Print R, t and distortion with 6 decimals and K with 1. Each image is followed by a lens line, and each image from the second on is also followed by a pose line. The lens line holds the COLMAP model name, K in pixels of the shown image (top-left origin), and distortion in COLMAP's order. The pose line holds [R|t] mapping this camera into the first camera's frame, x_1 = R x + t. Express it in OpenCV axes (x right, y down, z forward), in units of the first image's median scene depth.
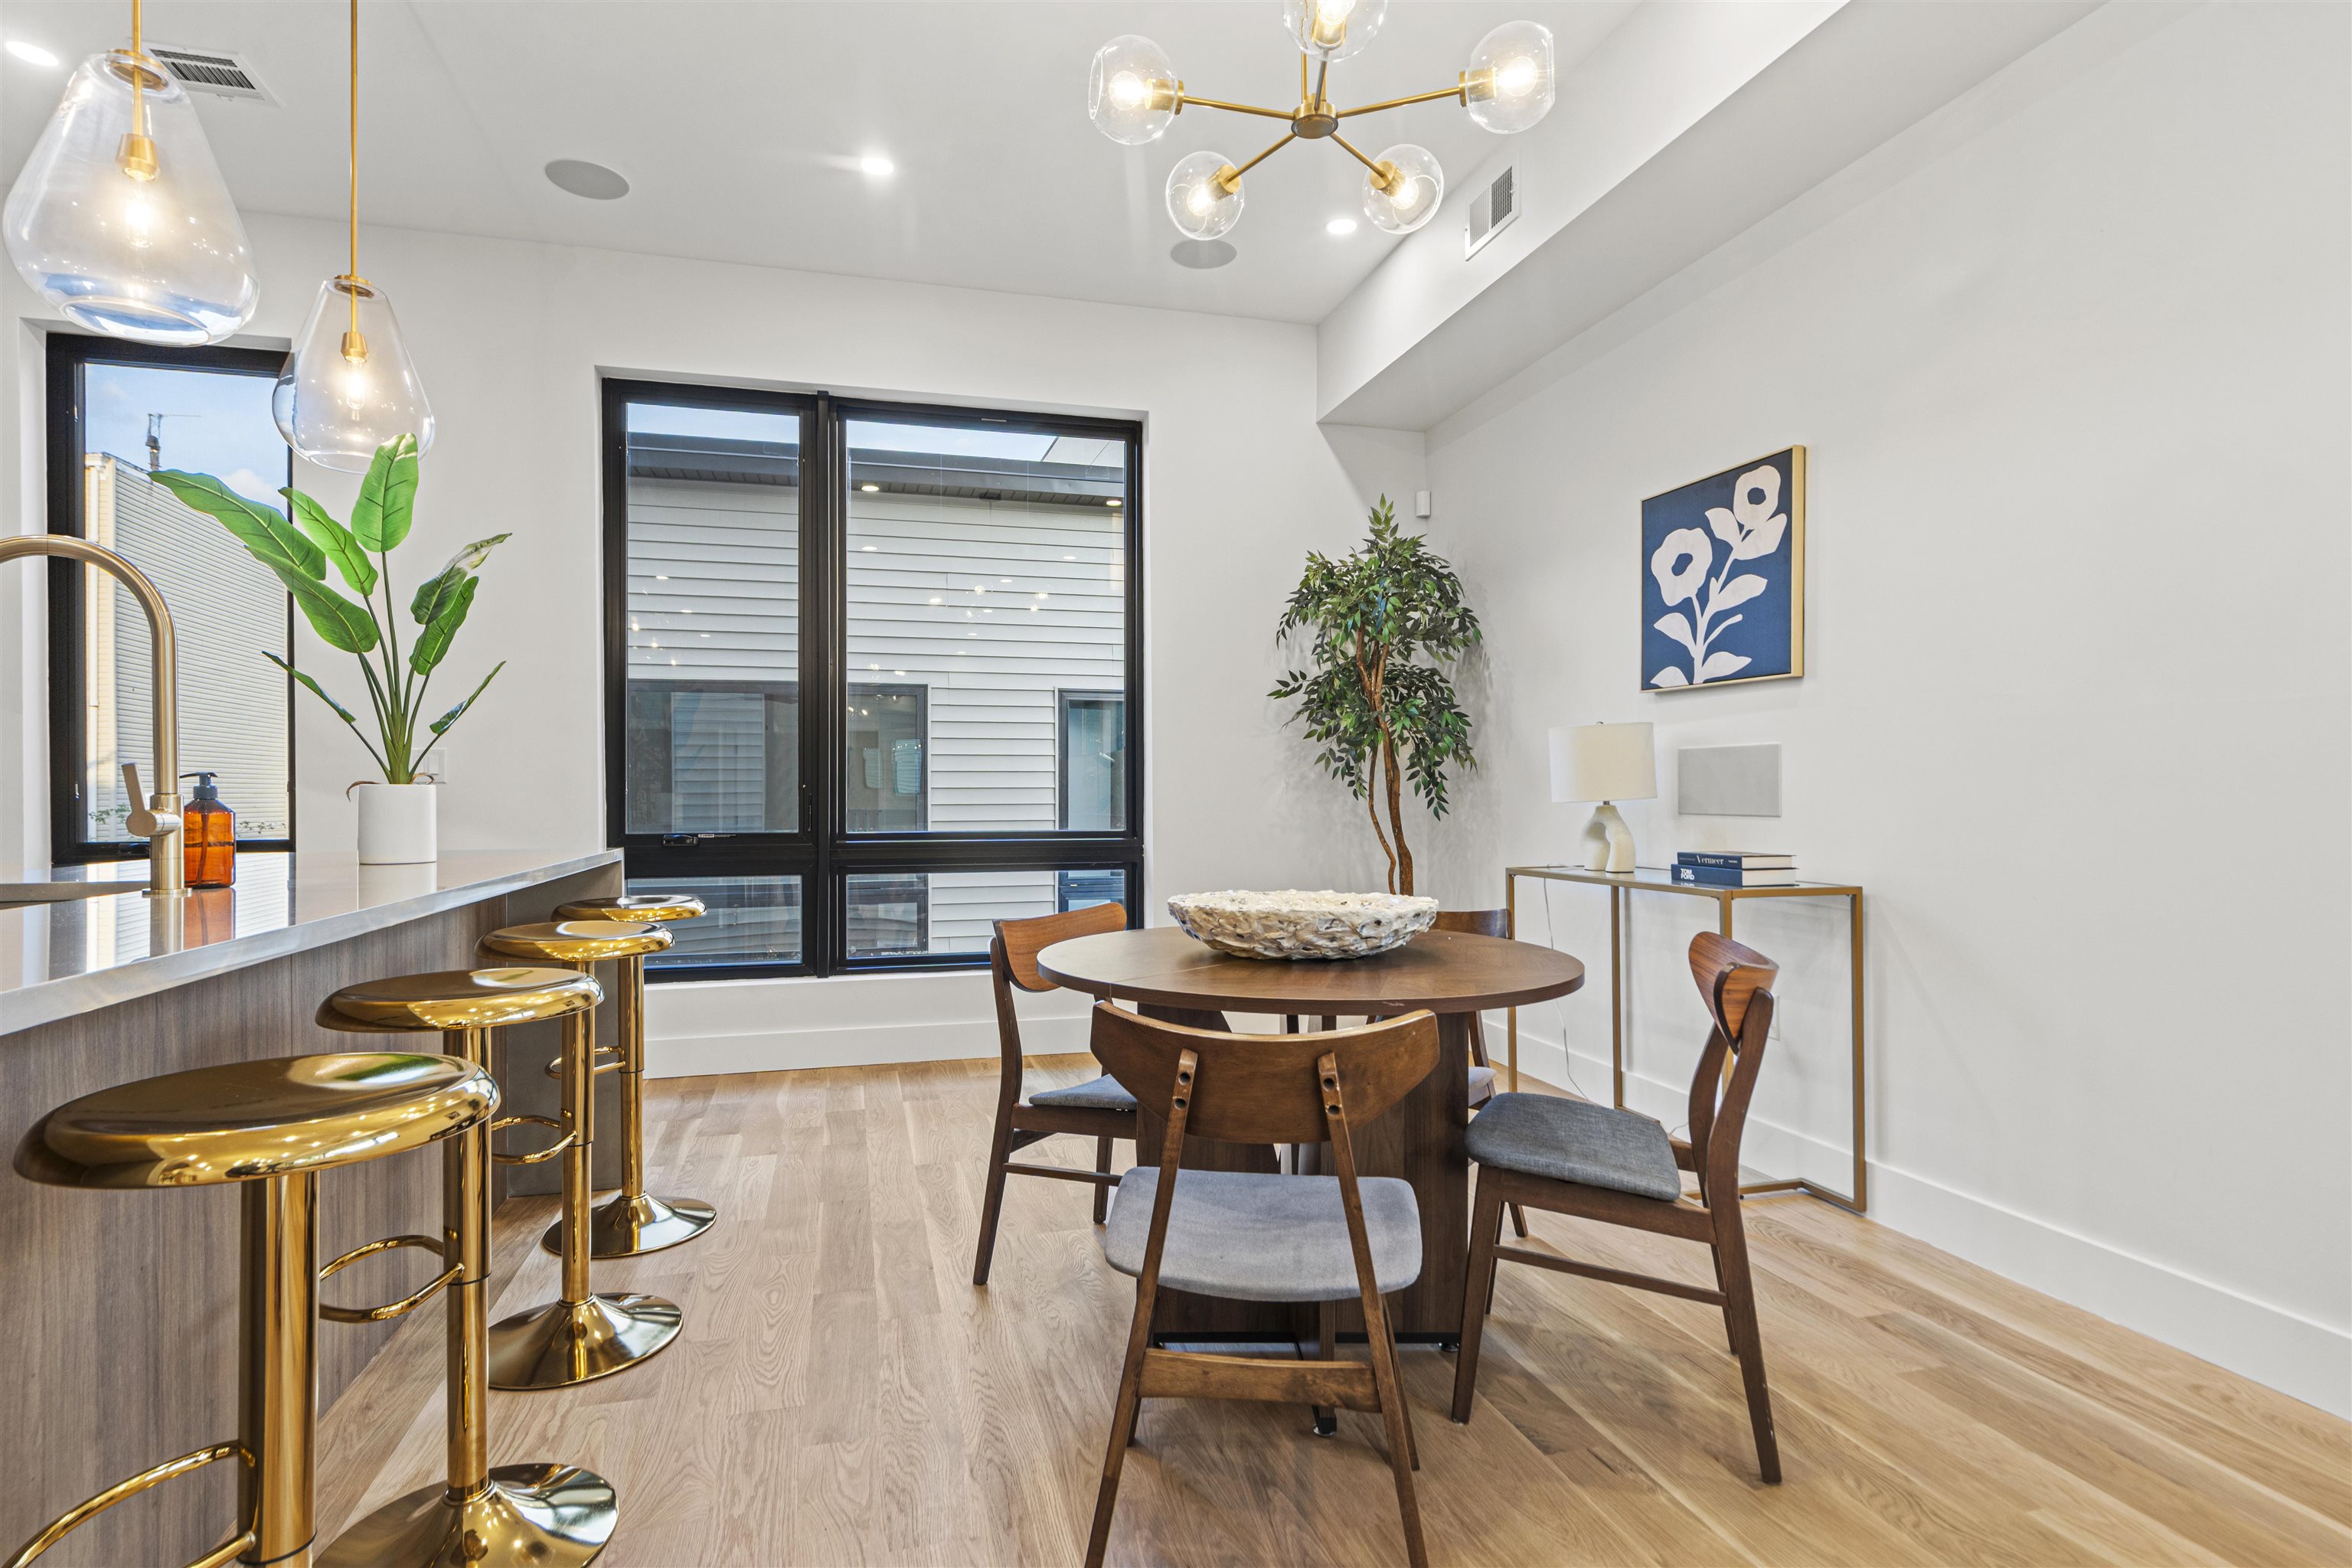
lens RADIAL K [[1147.9, 0, 1144.5], [0, 1147.9, 790.5], [0, 0, 1]] dist [0.001078, -0.000090]
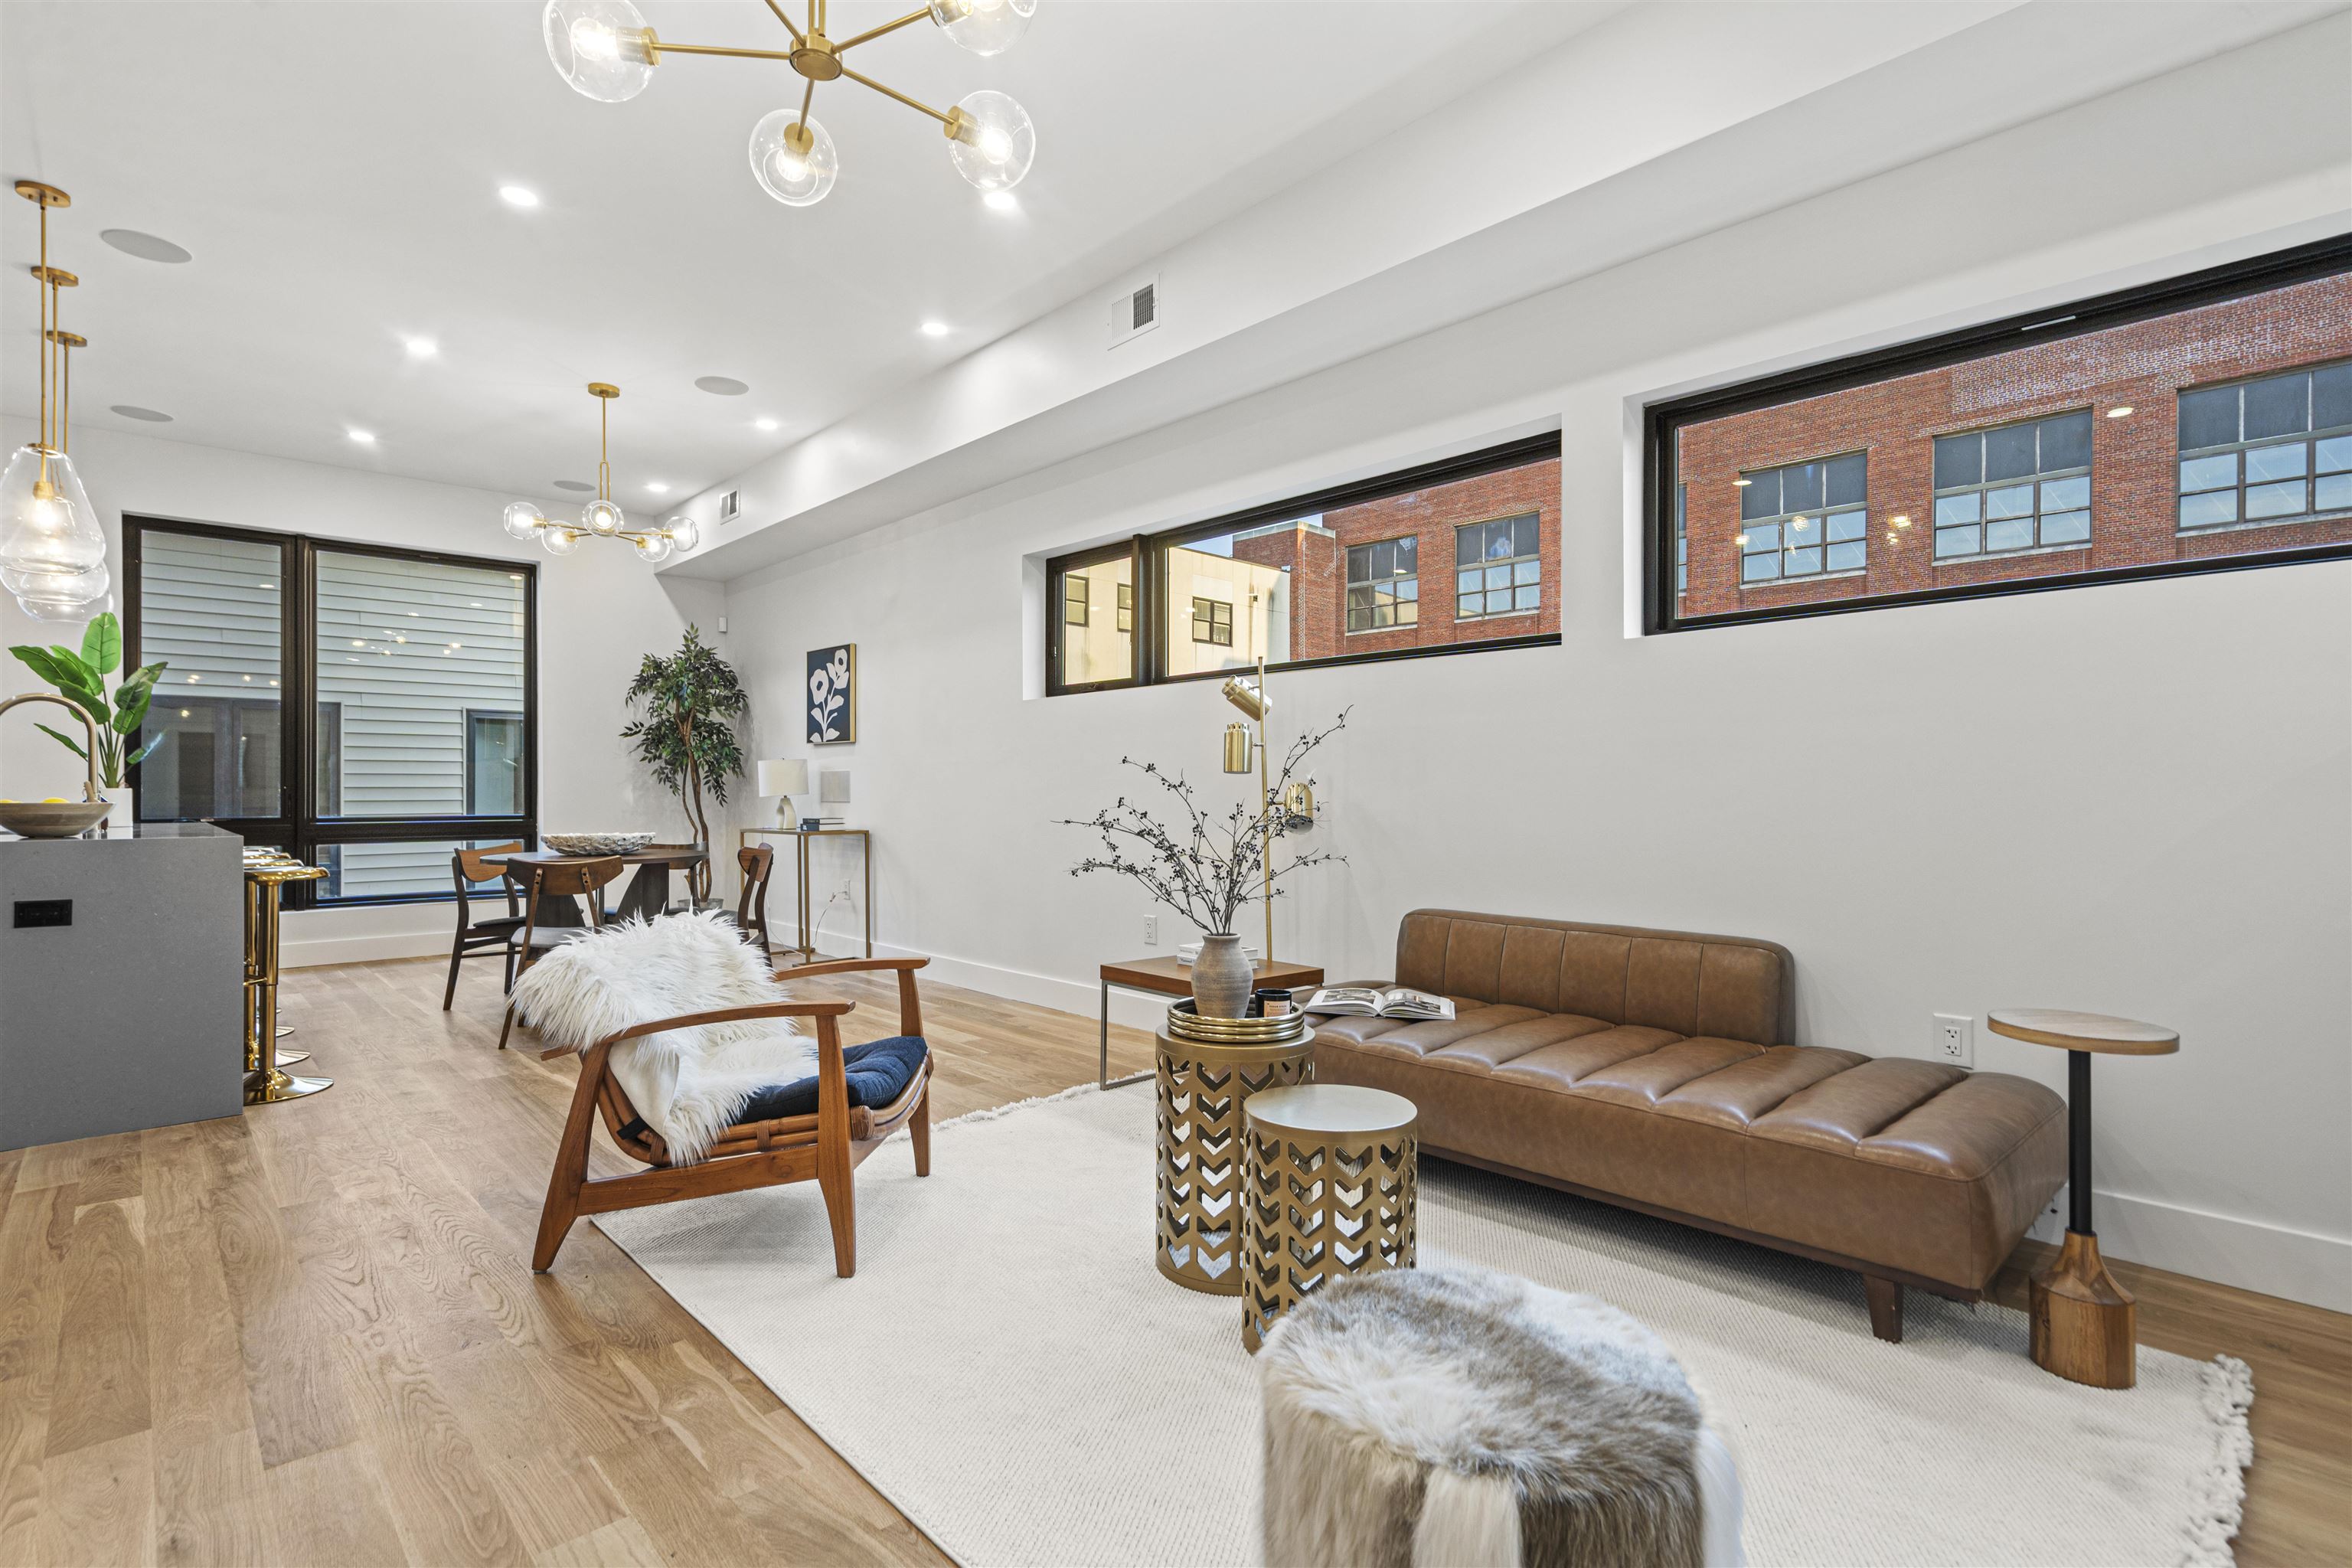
lens RADIAL K [[1116.3, 0, 1159.8], [0, 1116.3, 789.1], [0, 0, 1]] dist [-0.001266, -0.000108]
pose [[0.880029, 0.000351, 0.474920, 0.035955], [-0.000155, 1.000000, -0.000452, -0.002253], [-0.474920, 0.000324, 0.880029, -1.186337]]
